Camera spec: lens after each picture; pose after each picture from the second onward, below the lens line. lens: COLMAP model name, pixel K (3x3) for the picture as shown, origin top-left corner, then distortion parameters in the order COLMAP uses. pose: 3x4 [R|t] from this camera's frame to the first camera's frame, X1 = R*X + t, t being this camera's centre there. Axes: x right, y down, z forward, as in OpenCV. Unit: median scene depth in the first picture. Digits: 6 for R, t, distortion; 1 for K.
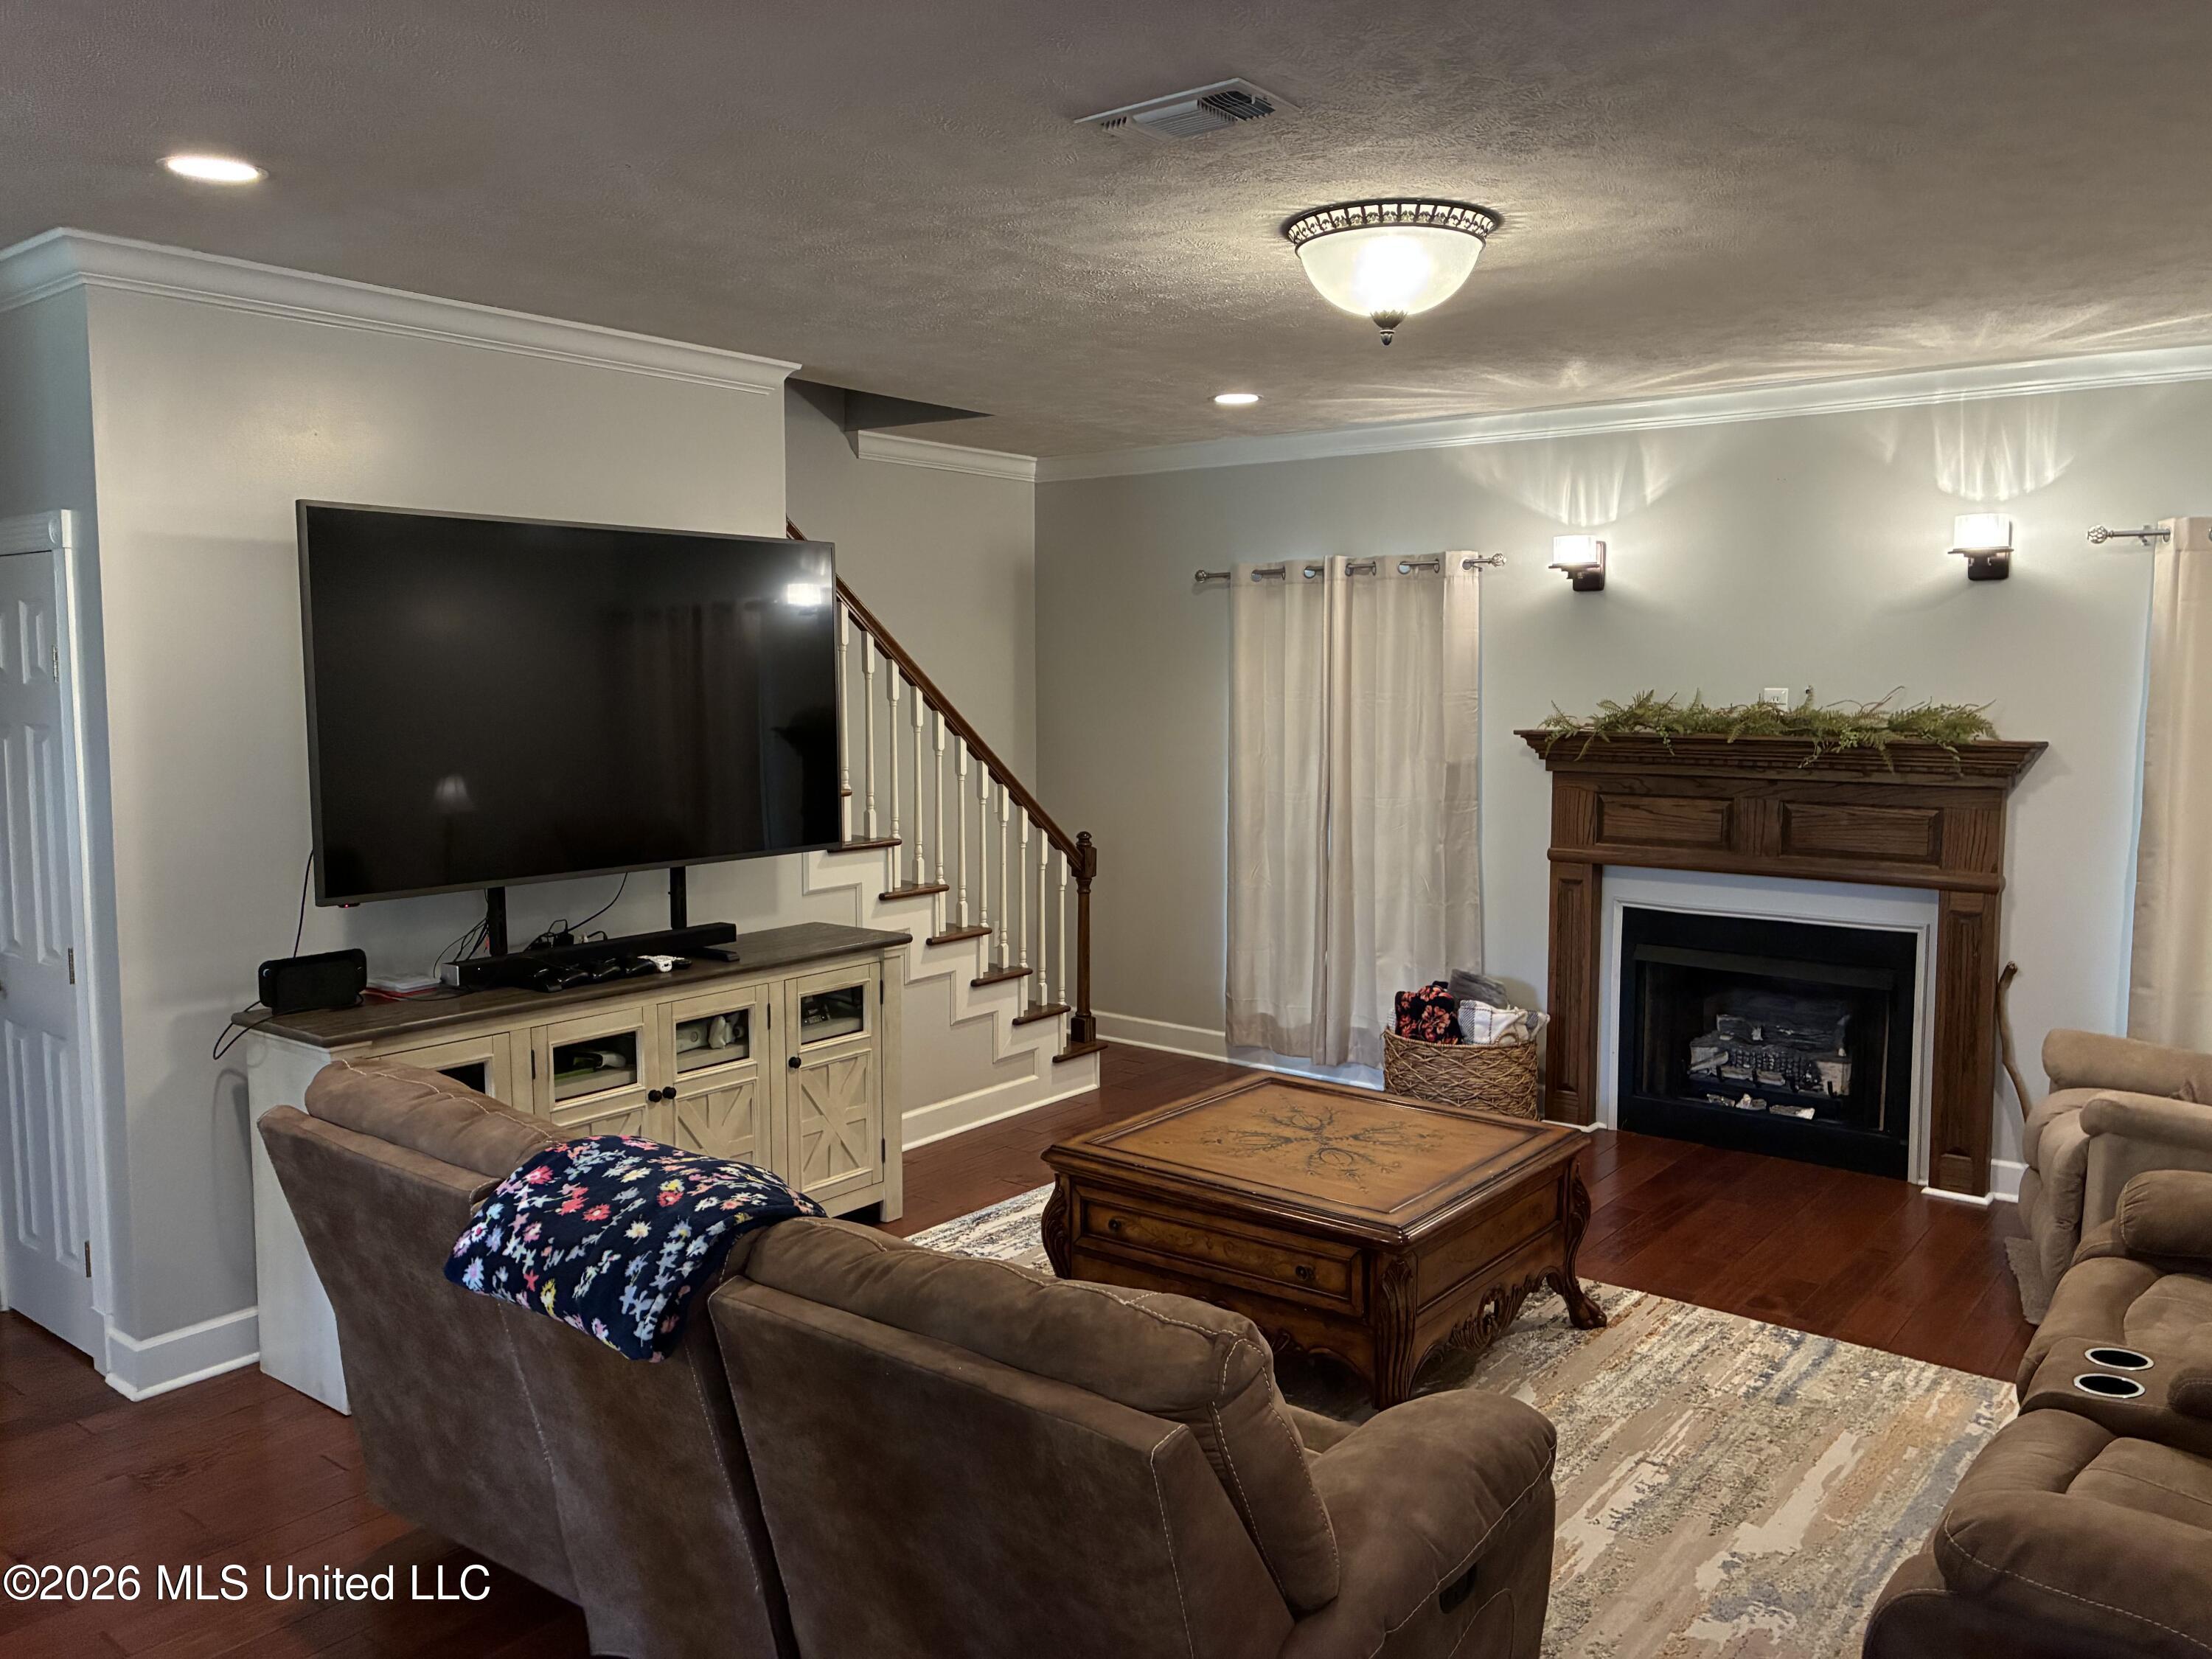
lens RADIAL K [[1678.8, 0, 1110.0], [0, 1678.8, 826.3], [0, 0, 1]] dist [0.048259, -0.048093]
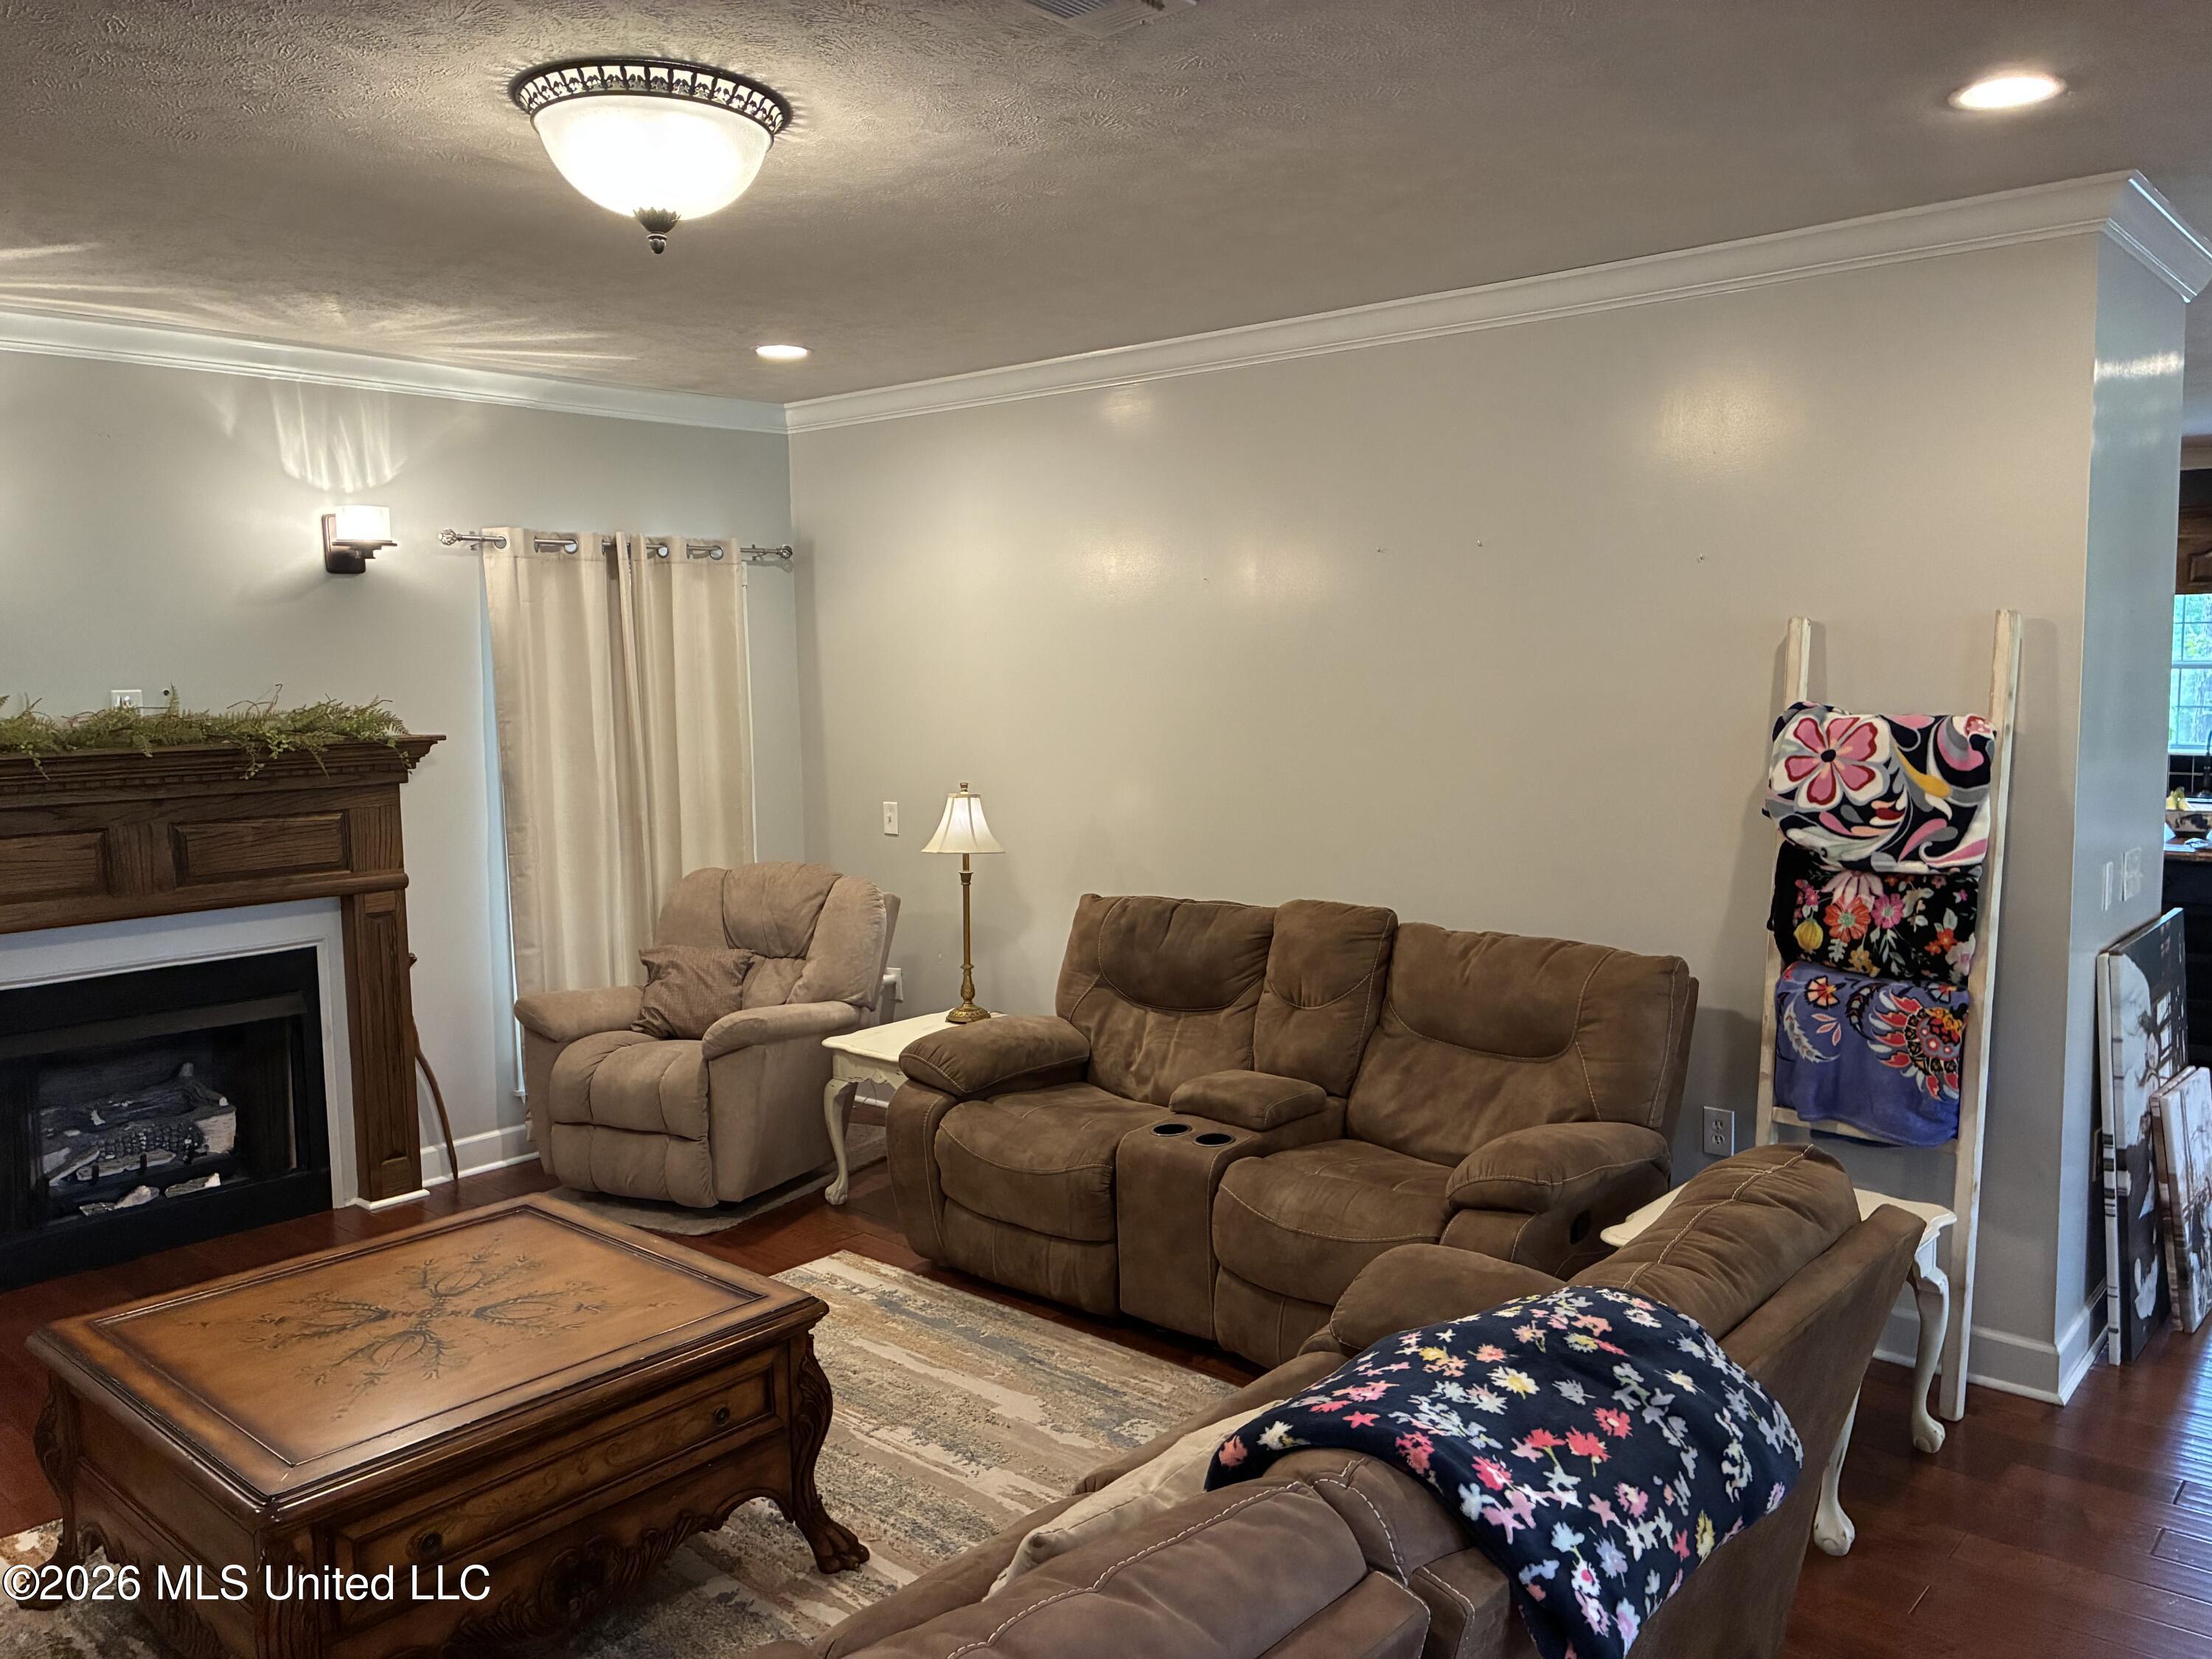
lens RADIAL K [[1678.8, 0, 1110.3], [0, 1678.8, 835.1], [0, 0, 1]] dist [0.048259, -0.048093]
pose [[0.051705, -0.105903, 0.993031, -0.452439], [0.109009, 0.989018, 0.099799, -0.046243], [-0.992695, 0.103089, 0.062681, 0.526996]]
